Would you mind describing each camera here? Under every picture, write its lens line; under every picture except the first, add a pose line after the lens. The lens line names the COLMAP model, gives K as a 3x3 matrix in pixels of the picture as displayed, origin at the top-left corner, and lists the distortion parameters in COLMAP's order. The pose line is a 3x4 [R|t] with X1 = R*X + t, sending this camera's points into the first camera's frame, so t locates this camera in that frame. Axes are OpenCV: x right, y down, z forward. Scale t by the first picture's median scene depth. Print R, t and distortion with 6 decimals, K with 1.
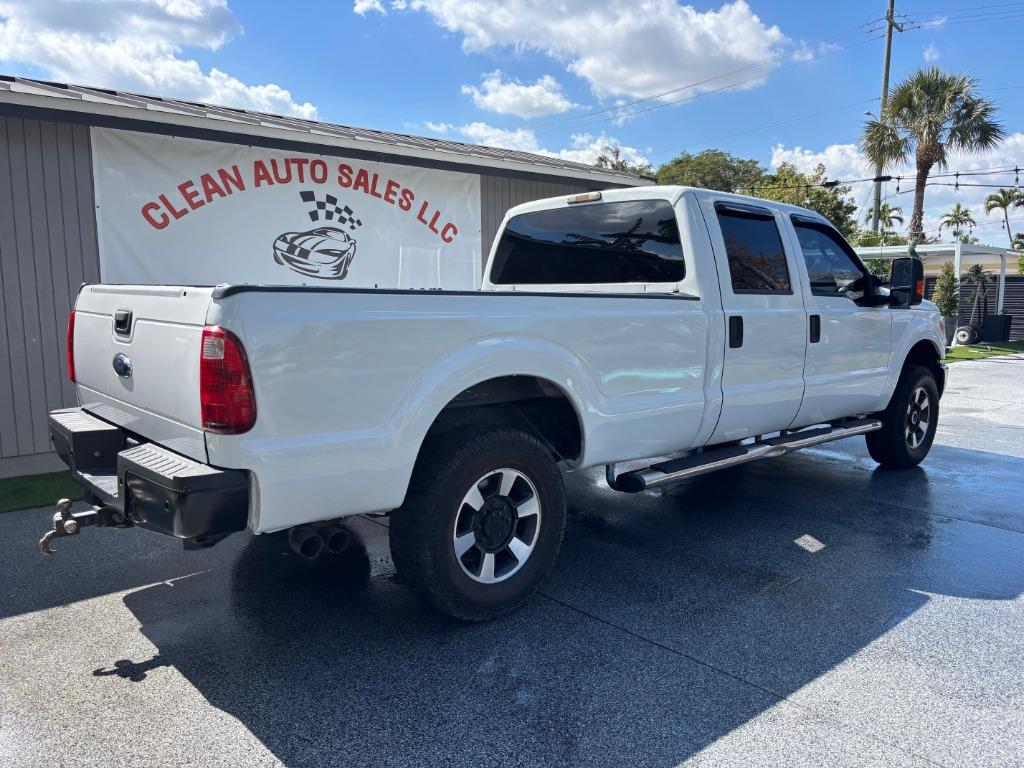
lens RADIAL K [[784.3, 0, 512.0], [0, 784.3, 384.0], [0, 0, 1]] dist [0.006017, -0.007977]
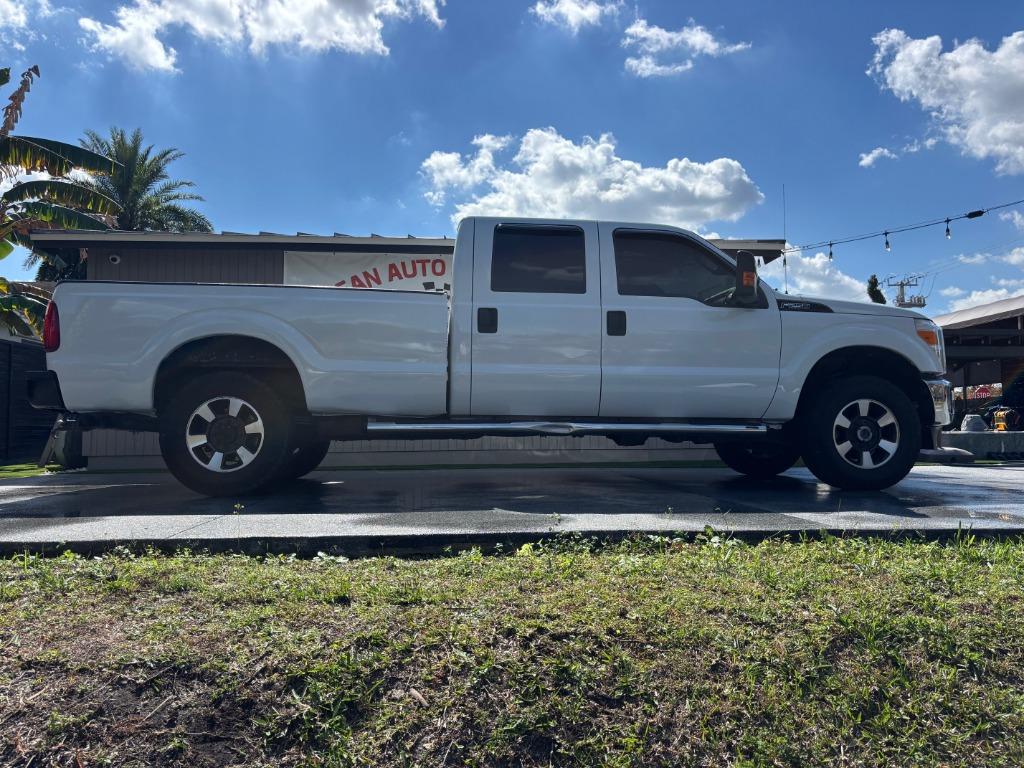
lens RADIAL K [[772.3, 0, 512.0], [0, 772.3, 384.0], [0, 0, 1]] dist [0.064832, -0.082674]
pose [[0.811814, -0.045621, -0.582131, 0.620611], [-0.064970, 0.983696, -0.167696, 0.141602], [0.580290, 0.173959, 0.795614, 0.048351]]
